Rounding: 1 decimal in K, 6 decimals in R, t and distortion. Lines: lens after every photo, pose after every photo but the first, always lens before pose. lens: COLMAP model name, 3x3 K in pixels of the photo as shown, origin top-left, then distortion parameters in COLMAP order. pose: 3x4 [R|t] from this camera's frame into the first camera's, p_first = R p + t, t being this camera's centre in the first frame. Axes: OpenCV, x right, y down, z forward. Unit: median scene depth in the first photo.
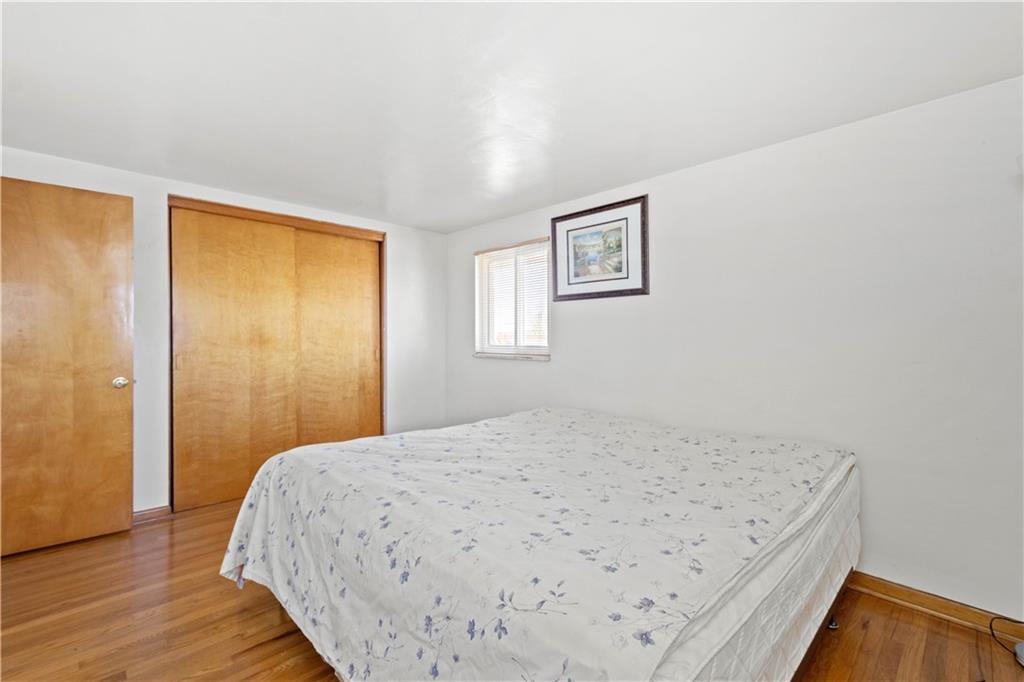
lens RADIAL K [[453.4, 0, 514.8], [0, 453.4, 339.4], [0, 0, 1]] dist [0.004081, 0.000092]
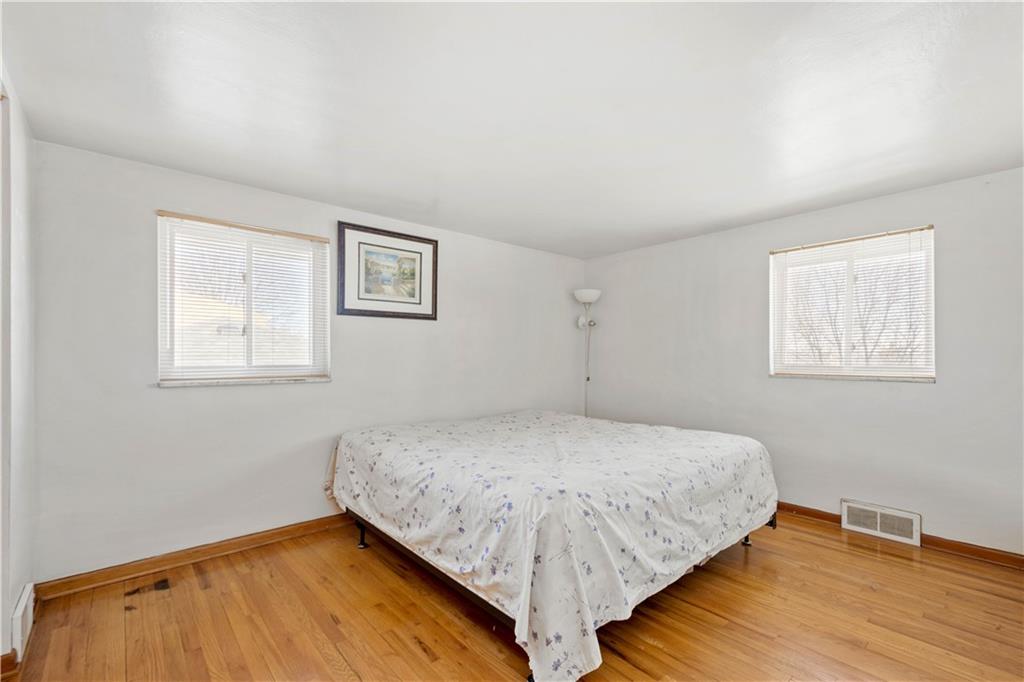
lens RADIAL K [[453.4, 0, 515.6], [0, 453.4, 347.9], [0, 0, 1]] dist [0.004081, 0.000092]
pose [[0.048073, 0.014198, 0.998743, -0.870159], [0.000359, 0.999899, -0.014232, -0.005353], [-0.998844, 0.001043, 0.048063, 0.671135]]
